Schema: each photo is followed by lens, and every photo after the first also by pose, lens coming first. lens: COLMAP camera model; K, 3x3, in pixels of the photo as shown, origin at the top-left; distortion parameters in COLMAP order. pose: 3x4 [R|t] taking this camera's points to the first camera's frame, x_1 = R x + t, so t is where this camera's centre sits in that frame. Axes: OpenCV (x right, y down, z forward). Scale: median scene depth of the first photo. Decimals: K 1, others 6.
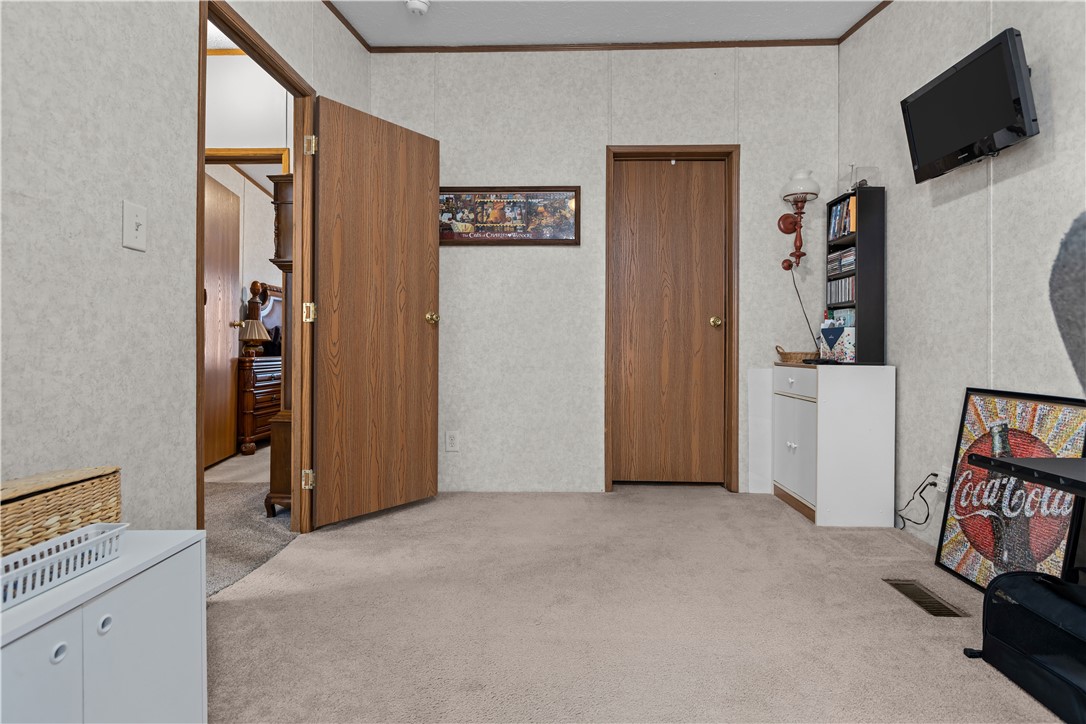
lens RADIAL K [[504.9, 0, 545.8], [0, 504.9, 352.8], [0, 0, 1]] dist [0.000558, -0.003524]
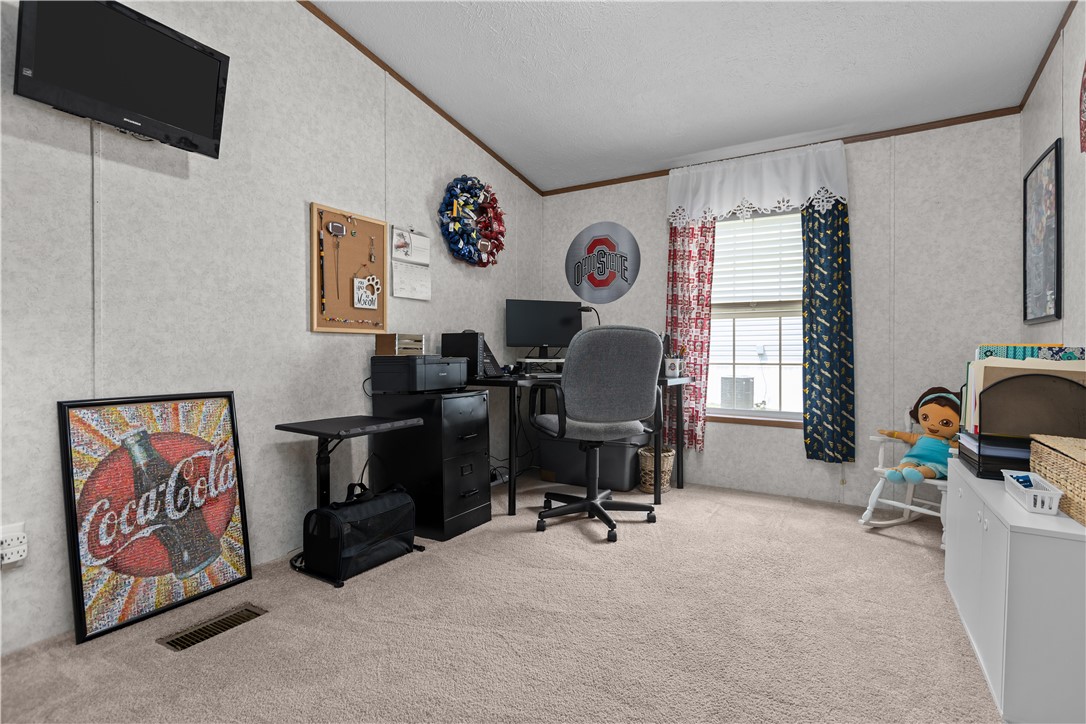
lens RADIAL K [[504.9, 0, 547.9], [0, 504.9, 359.8], [0, 0, 1]] dist [0.000558, -0.003524]
pose [[-0.873508, -0.011454, 0.486675, -0.199583], [0.002633, 0.999597, 0.028251, -0.015594], [-0.486803, 0.025958, -0.873126, 1.450639]]
